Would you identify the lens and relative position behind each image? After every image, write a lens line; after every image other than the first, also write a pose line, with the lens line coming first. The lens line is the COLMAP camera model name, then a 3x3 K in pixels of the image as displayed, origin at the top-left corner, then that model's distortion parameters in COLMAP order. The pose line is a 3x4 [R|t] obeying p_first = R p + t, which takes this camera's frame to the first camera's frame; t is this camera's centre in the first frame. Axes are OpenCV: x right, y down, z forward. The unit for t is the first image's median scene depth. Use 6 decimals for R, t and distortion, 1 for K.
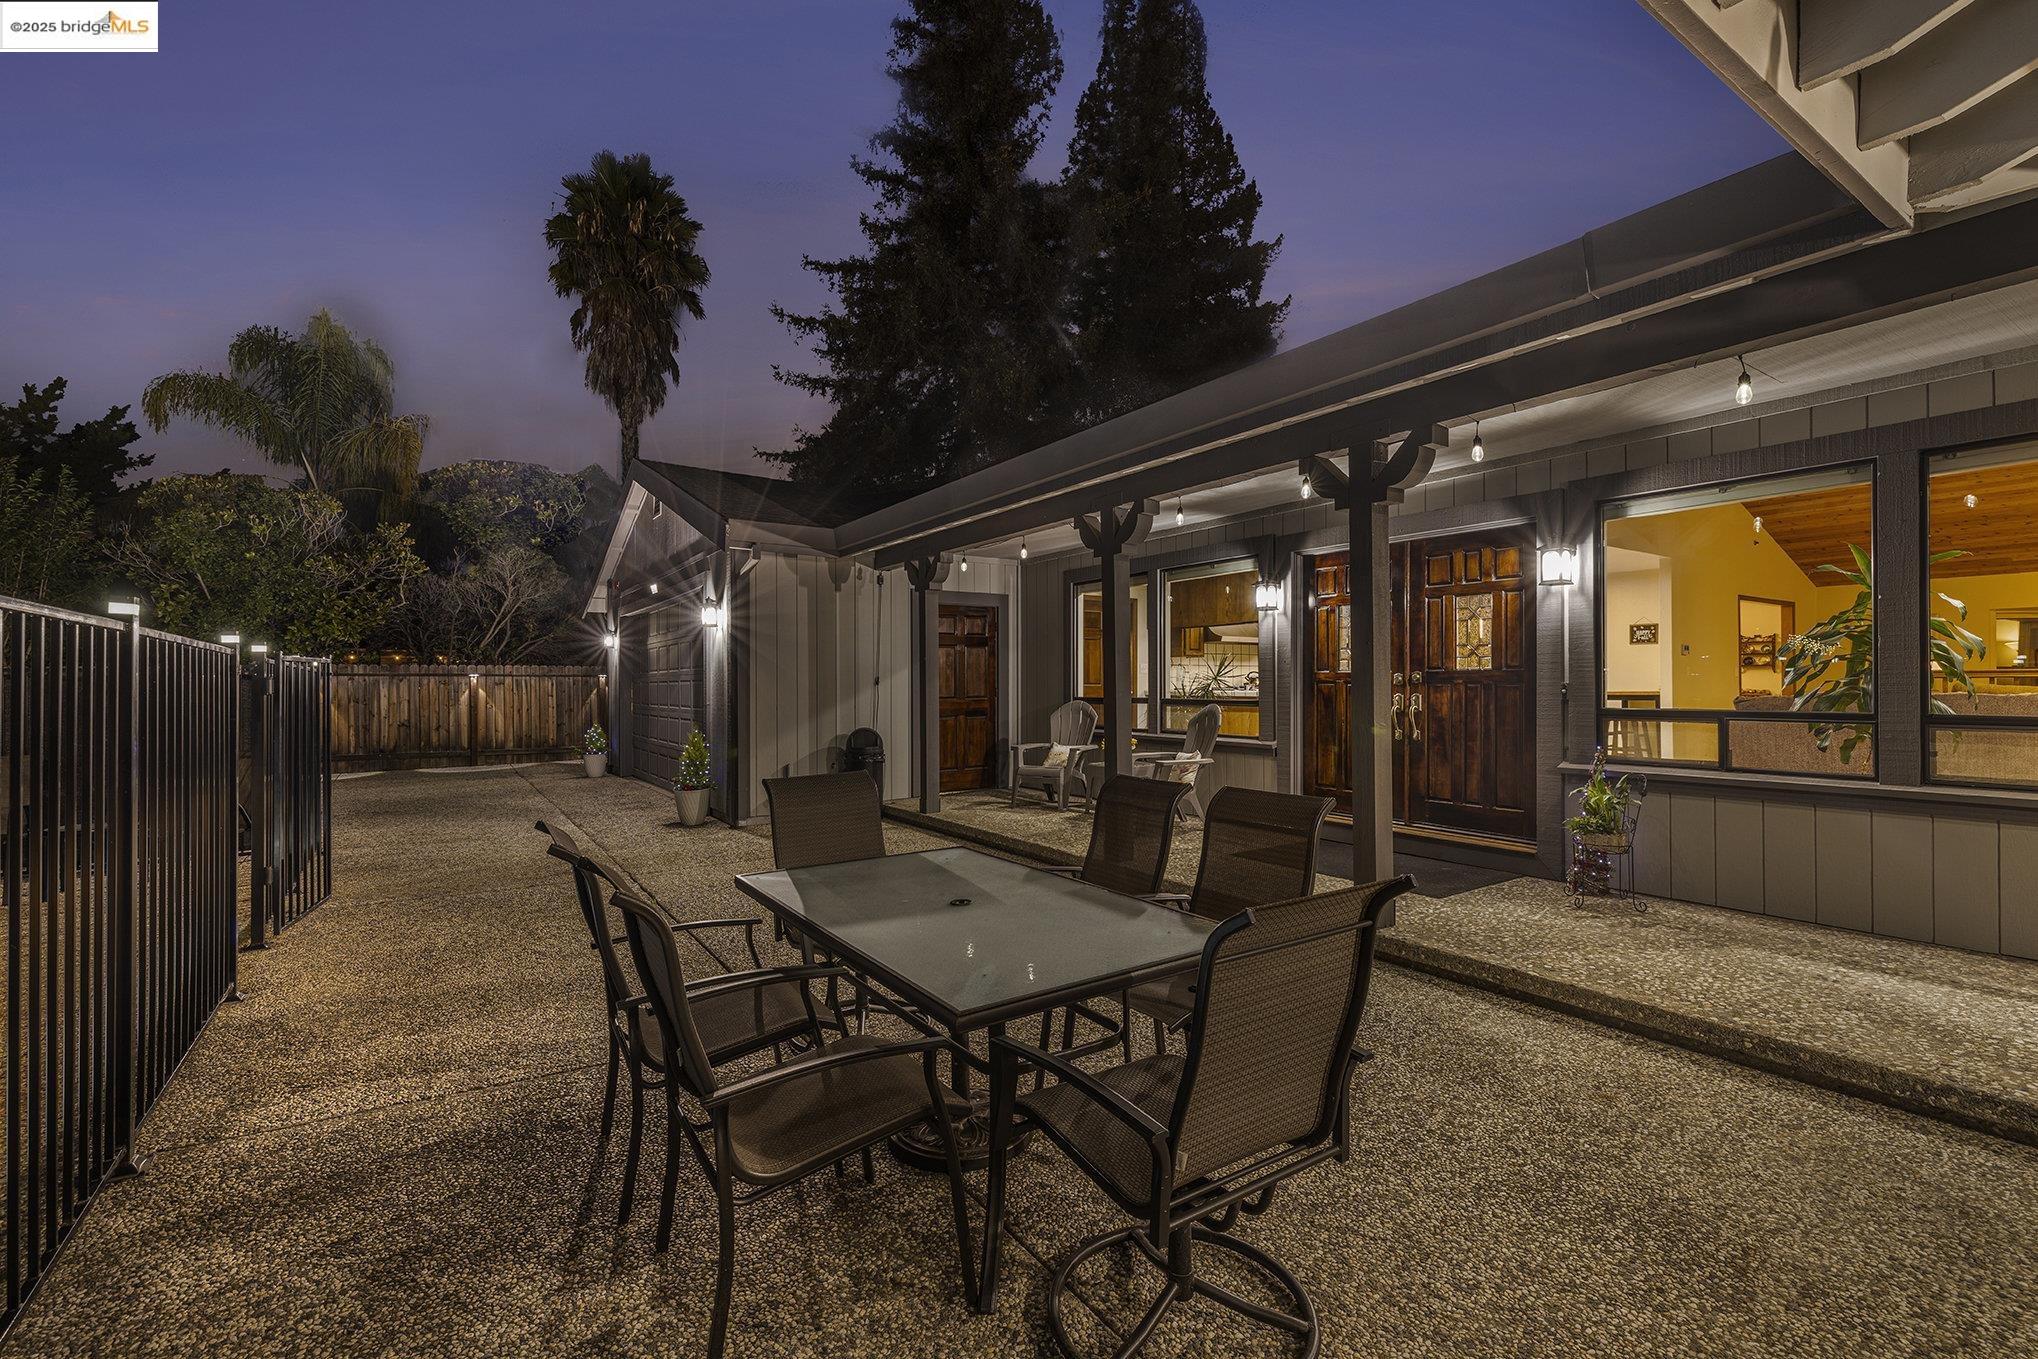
lens RADIAL K [[875.4, 0, 1010.8], [0, 875.4, 678.8], [0, 0, 1]] dist [-0.000889, -0.000188]
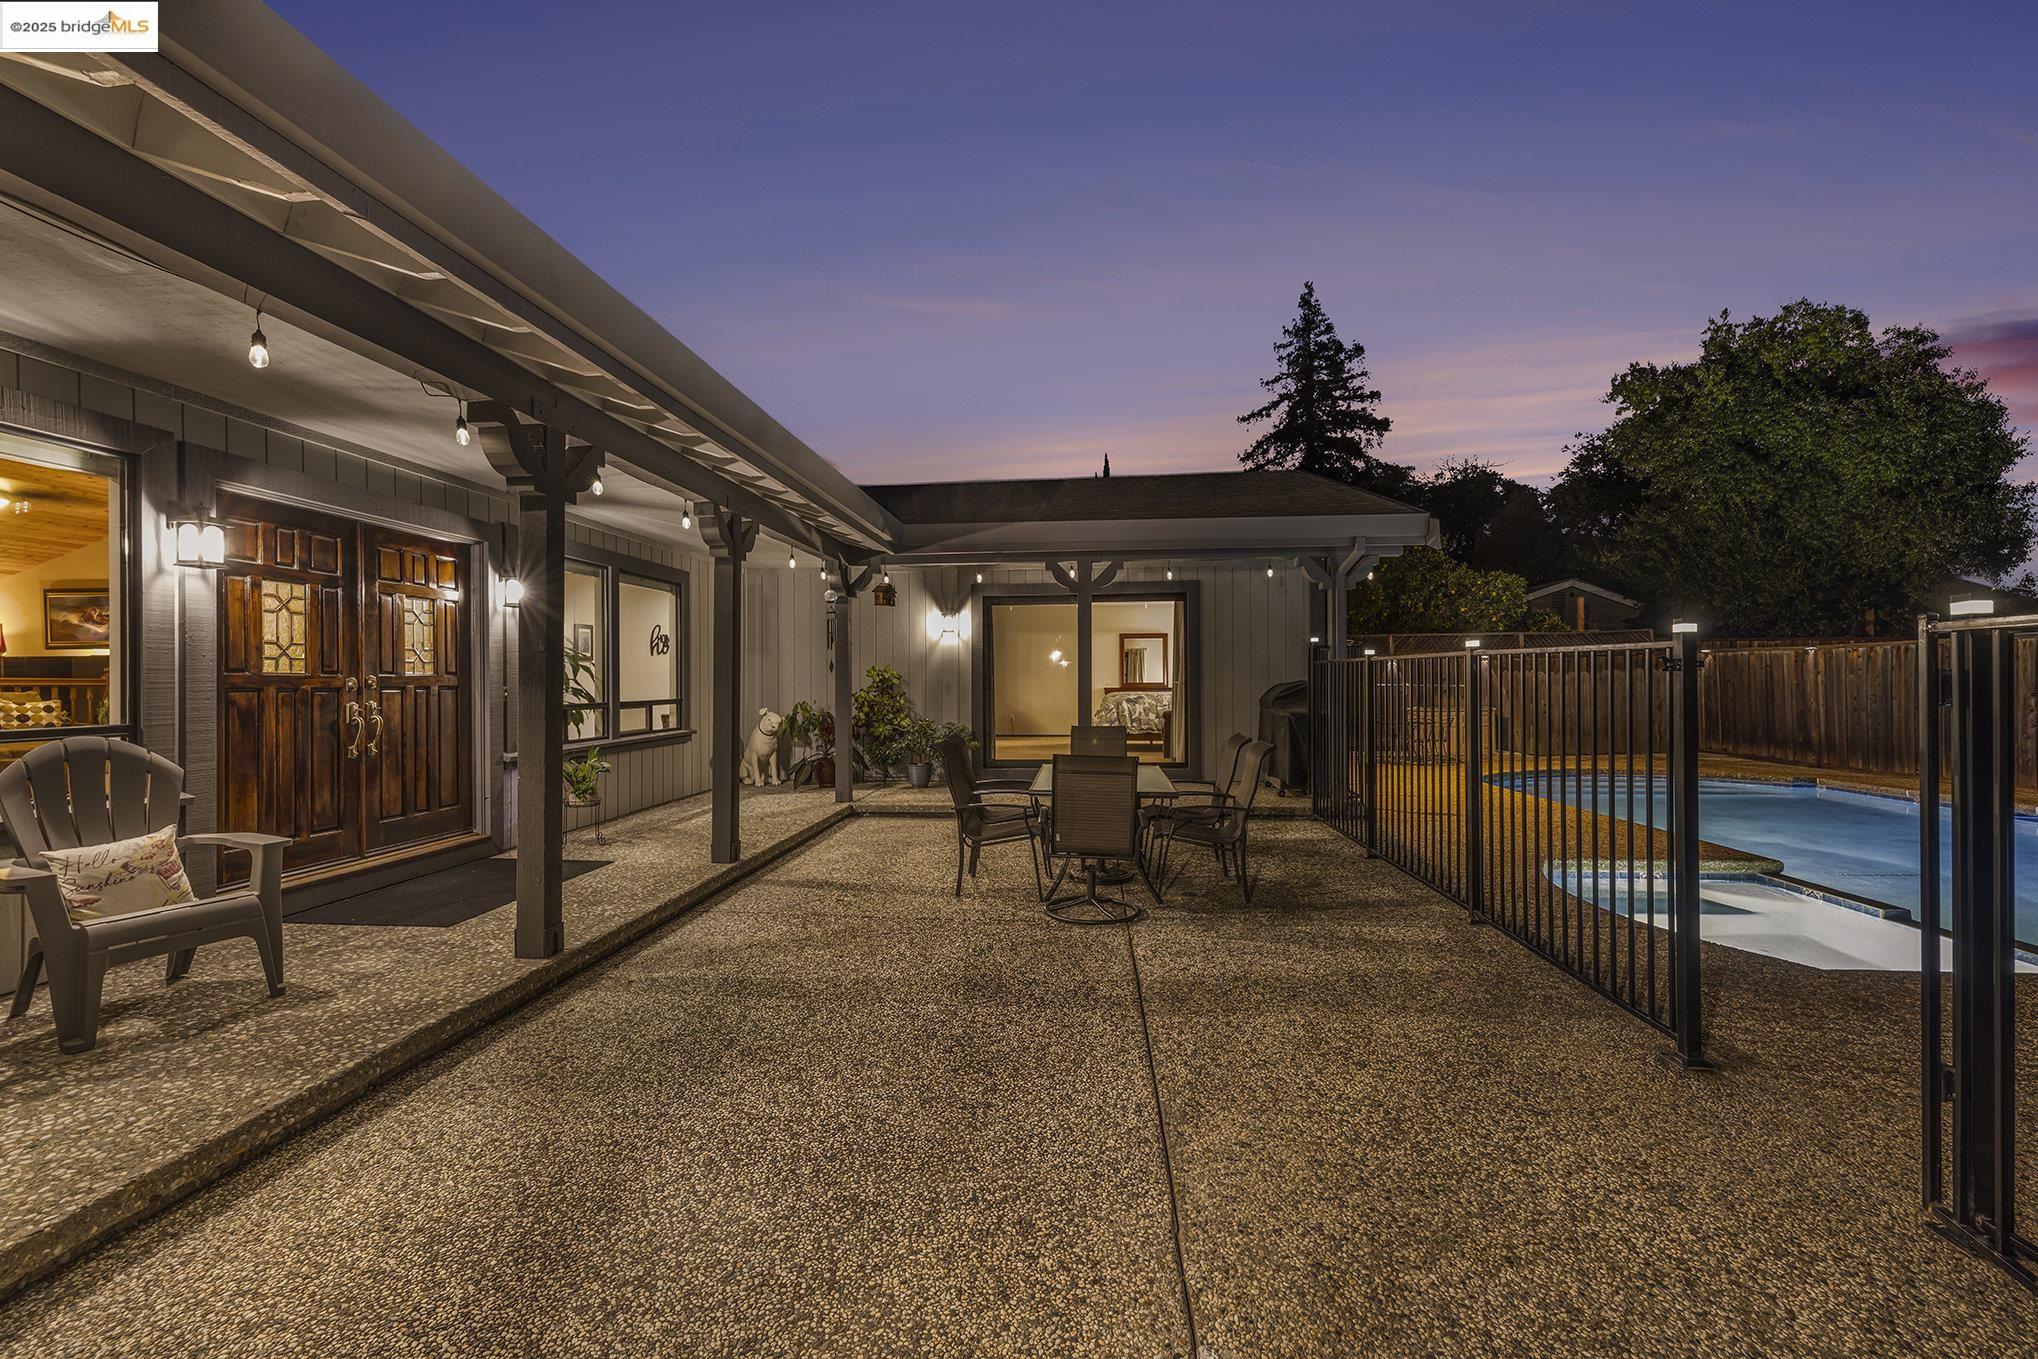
lens RADIAL K [[875.4, 0, 1007.4], [0, 875.4, 680.6], [0, 0, 1]] dist [-0.000889, -0.000188]
pose [[-0.784139, 0.007651, 0.620538, -0.588343], [0.004810, 0.999969, -0.006252, 0.004878], [-0.620566, -0.001918, -0.784152, 1.340534]]
